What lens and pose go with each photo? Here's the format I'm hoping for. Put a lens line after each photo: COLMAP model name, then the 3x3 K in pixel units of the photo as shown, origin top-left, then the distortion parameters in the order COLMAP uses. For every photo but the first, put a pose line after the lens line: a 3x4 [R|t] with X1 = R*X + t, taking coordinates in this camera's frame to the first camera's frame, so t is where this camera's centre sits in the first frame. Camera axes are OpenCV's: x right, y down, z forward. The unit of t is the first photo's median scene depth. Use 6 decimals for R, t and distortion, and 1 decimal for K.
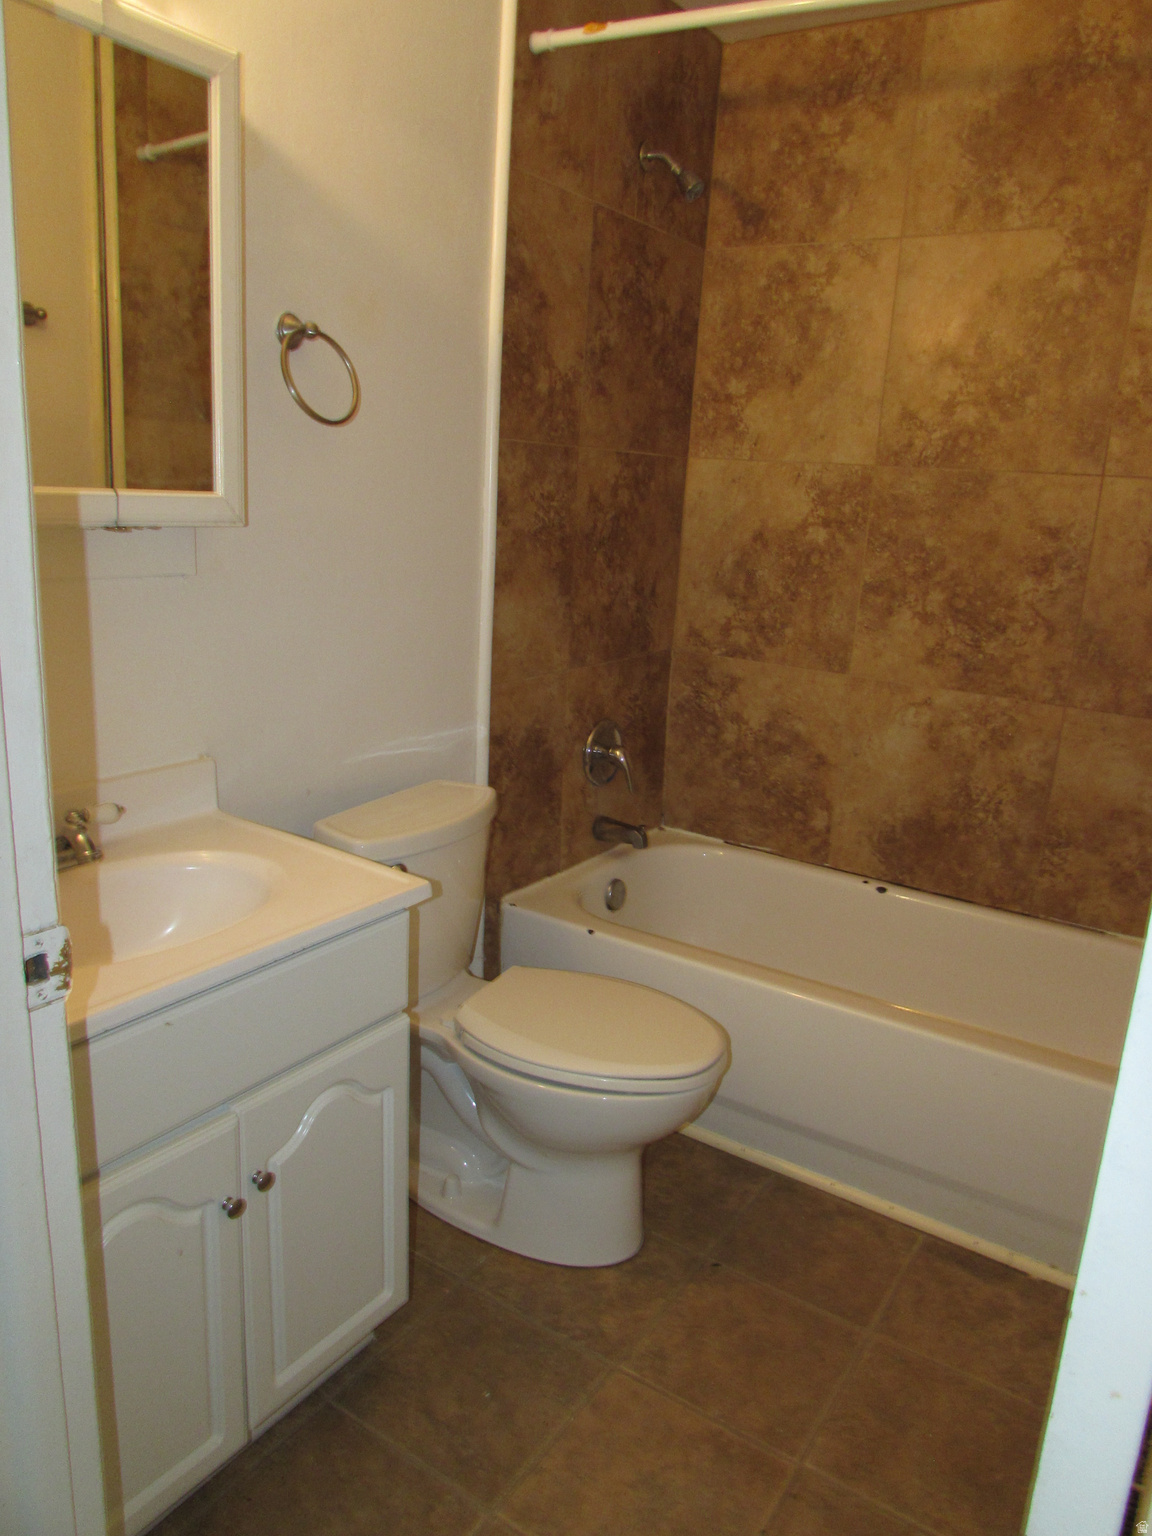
lens RADIAL K [[1141.7, 0, 576.0], [0, 1141.7, 768.0], [0, 0, 1]] dist [-0.005393, 0.000262]
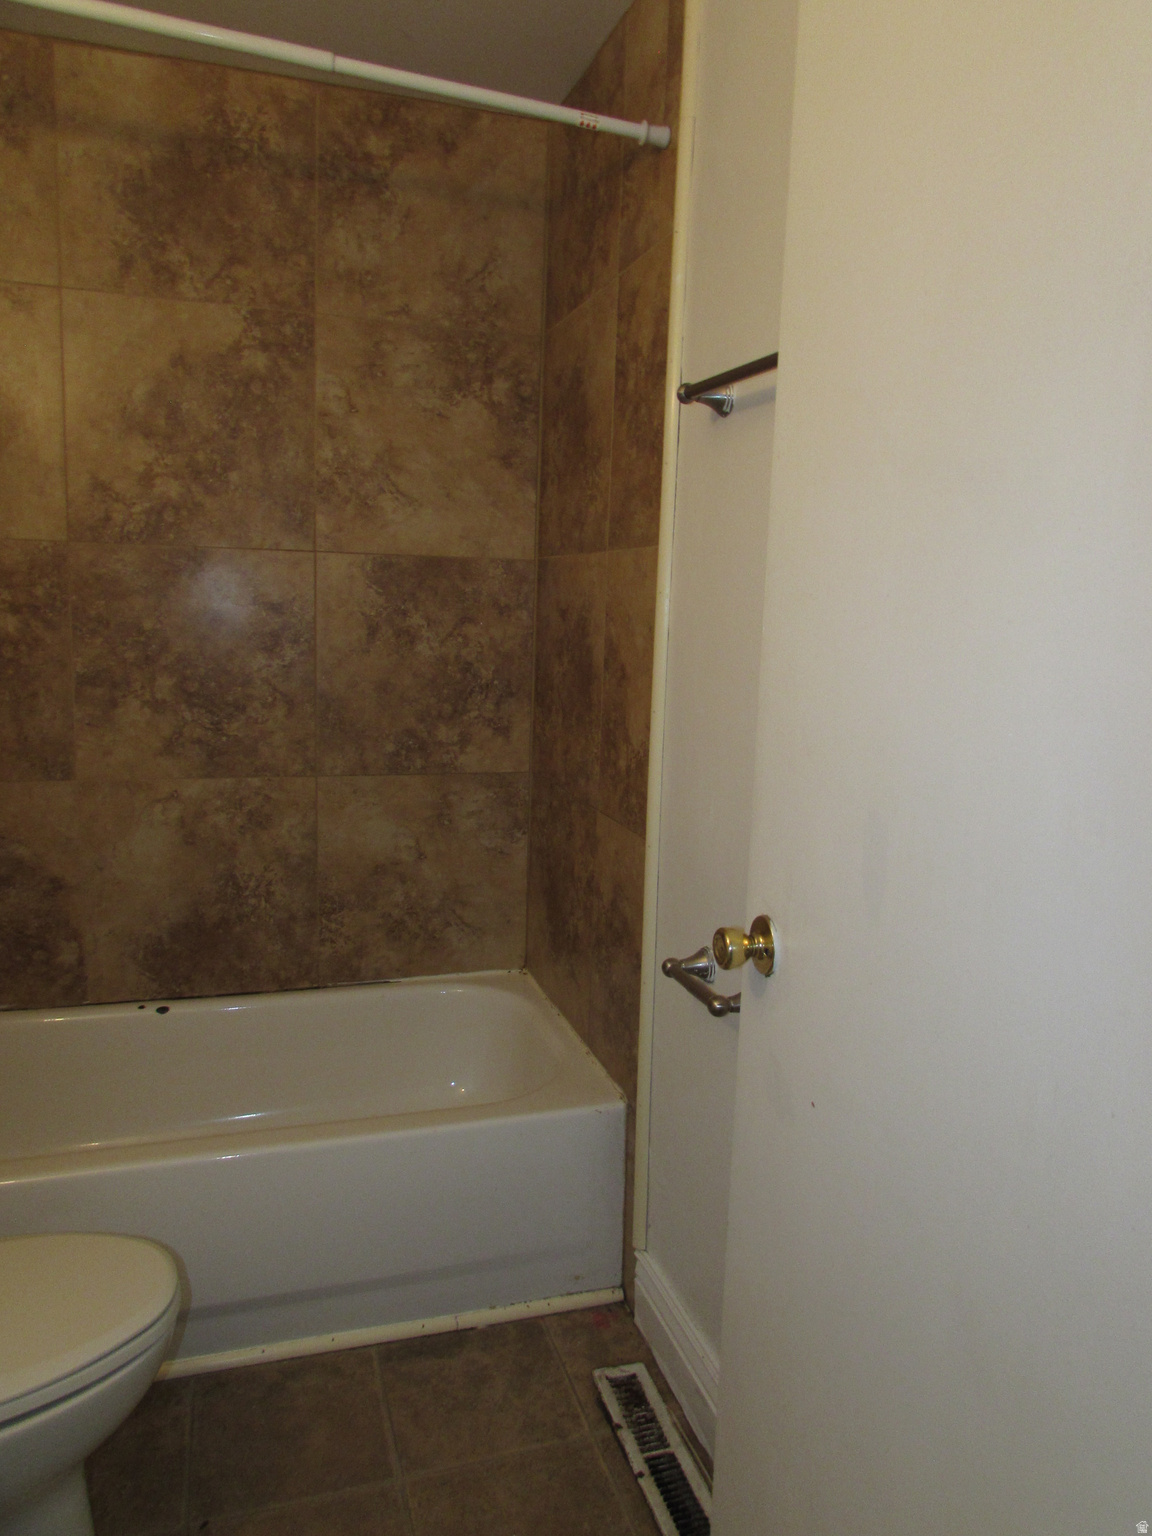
lens RADIAL K [[1141.7, 0, 576.0], [0, 1141.7, 768.0], [0, 0, 1]] dist [-0.005393, 0.000262]
pose [[0.619936, -0.158531, 0.768471, -0.202790], [0.193381, 0.980037, 0.046173, -0.062301], [-0.760450, 0.119983, 0.638217, 0.173499]]
